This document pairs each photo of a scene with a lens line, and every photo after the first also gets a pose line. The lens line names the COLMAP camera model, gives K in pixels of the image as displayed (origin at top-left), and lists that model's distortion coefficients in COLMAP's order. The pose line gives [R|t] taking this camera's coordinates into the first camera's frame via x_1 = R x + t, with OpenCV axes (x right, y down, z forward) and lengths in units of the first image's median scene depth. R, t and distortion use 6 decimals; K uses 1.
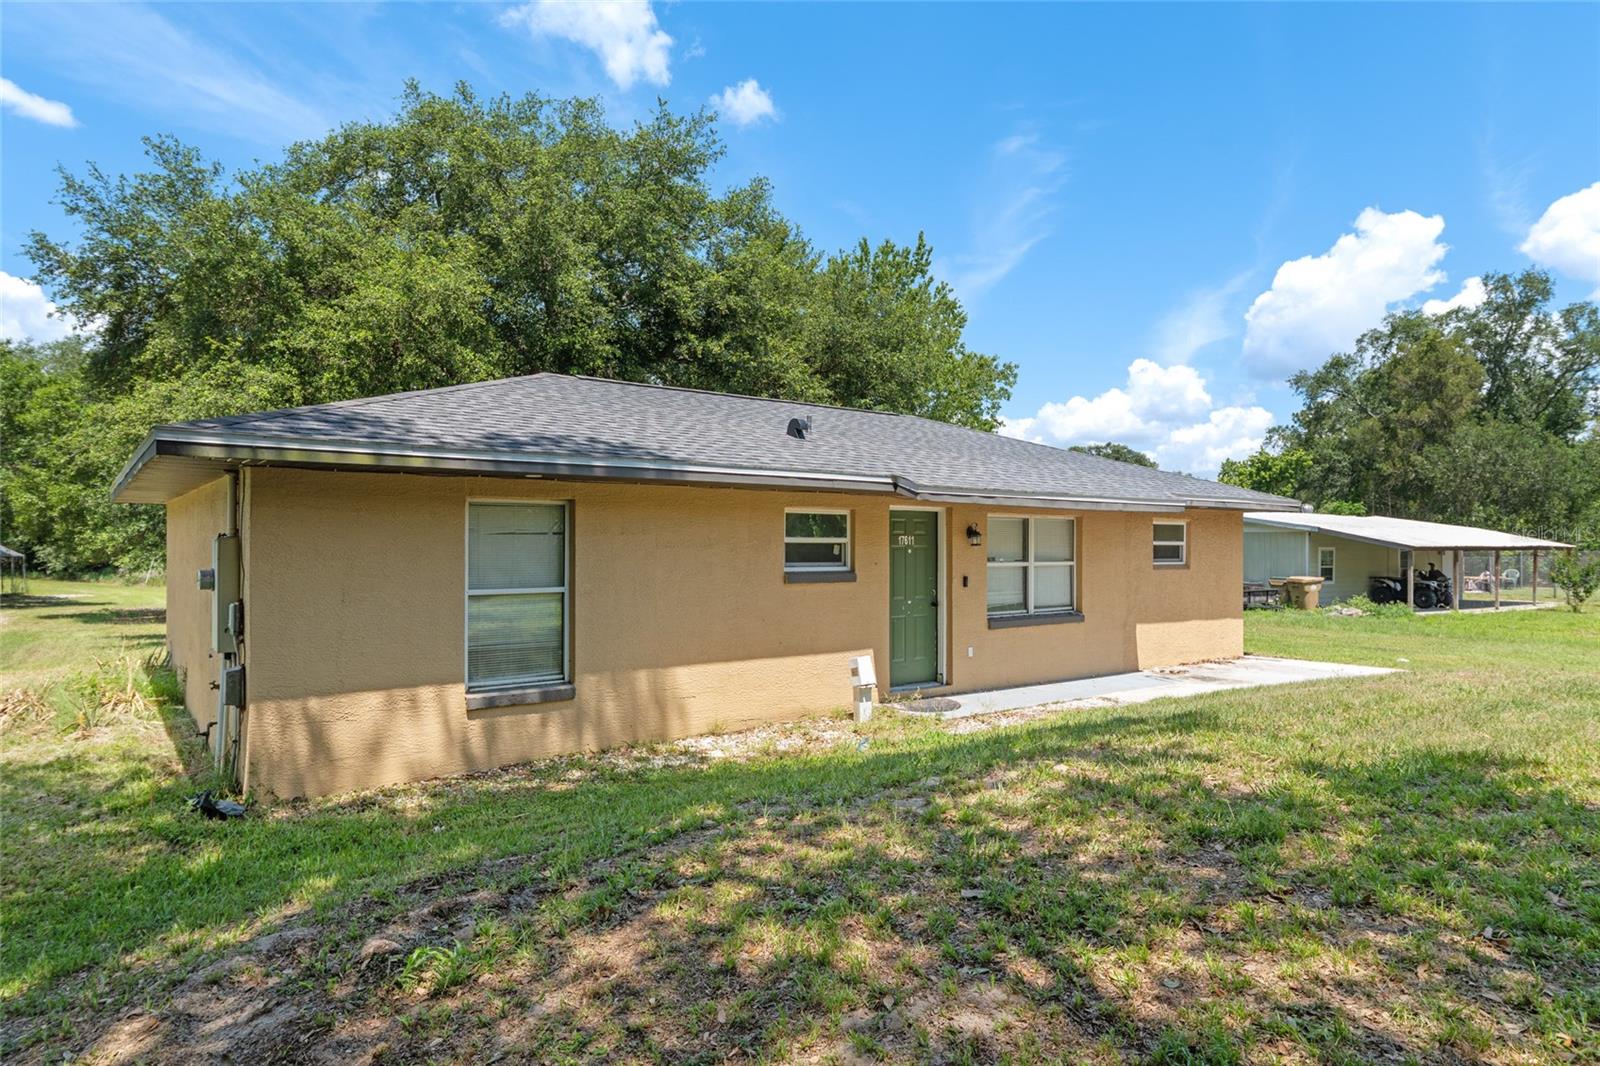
lens RADIAL K [[954.0, 0, 808.8], [0, 954.0, 530.6], [0, 0, 1]] dist [-0.008826, -0.001234]
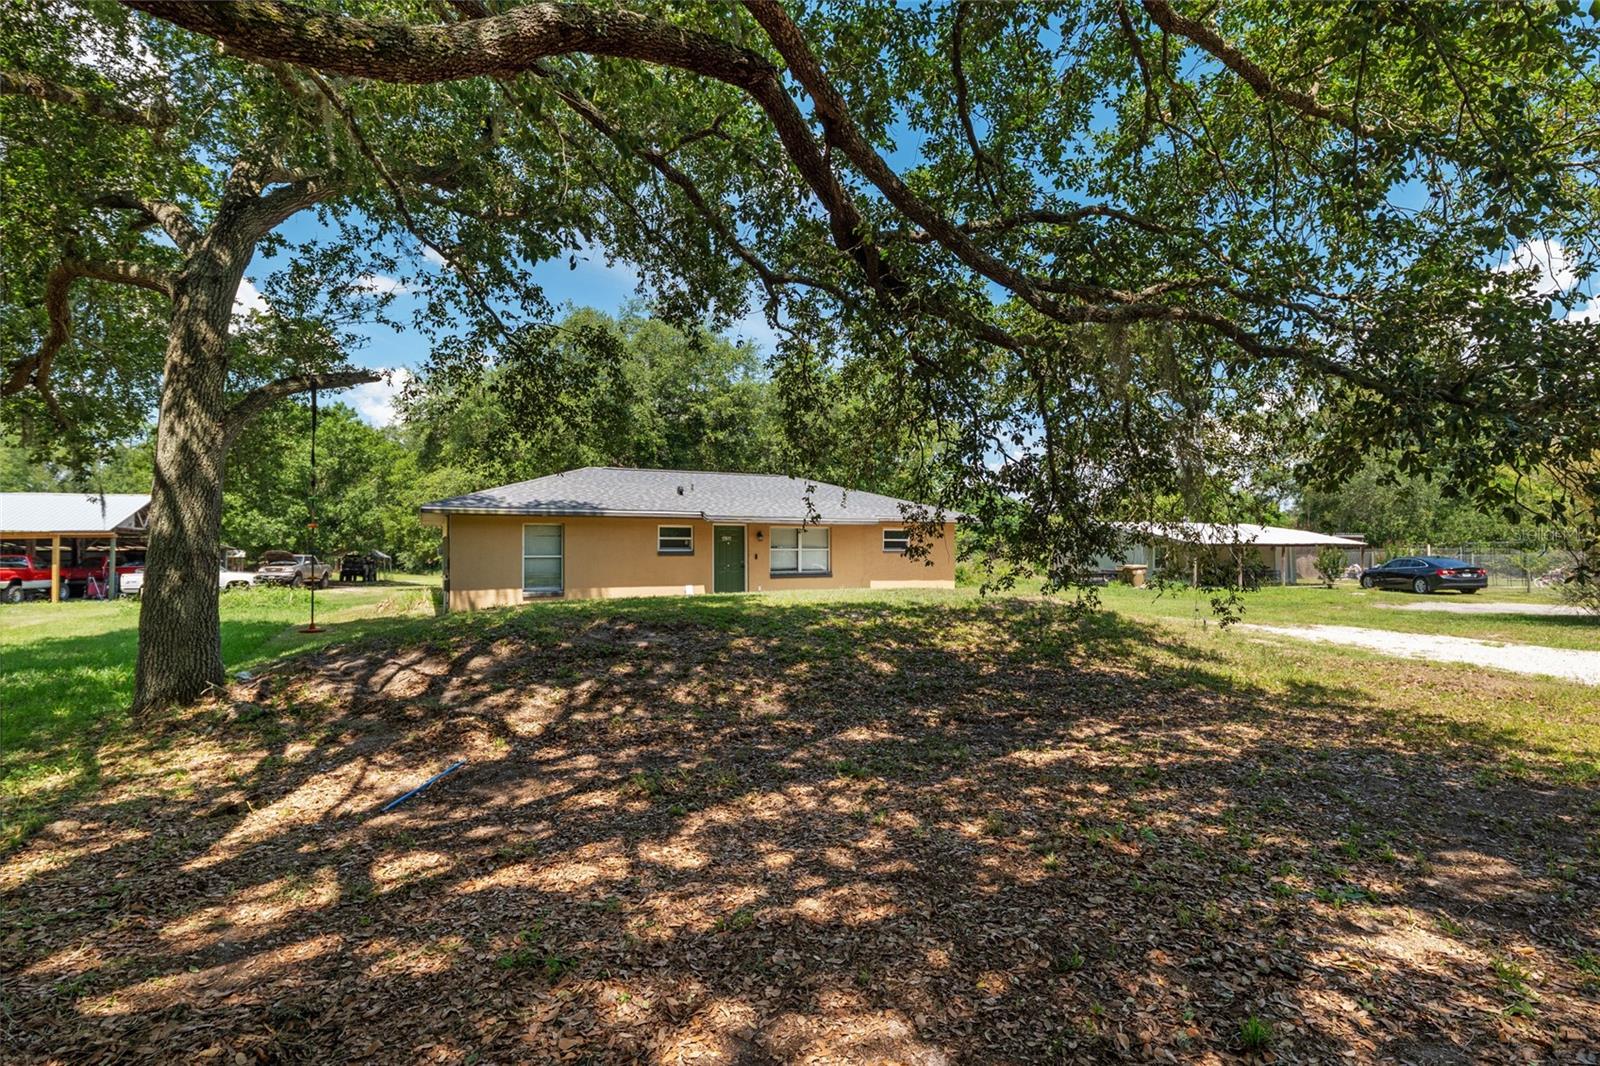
lens RADIAL K [[772.2, 0, 796.3], [0, 772.2, 536.5], [0, 0, 1]] dist [-0.001952, -0.001093]
pose [[0.978218, -0.010024, -0.207337, 0.585512], [0.008944, 0.999941, -0.006146, 0.015856], [0.207387, 0.004158, 0.978250, -0.697085]]
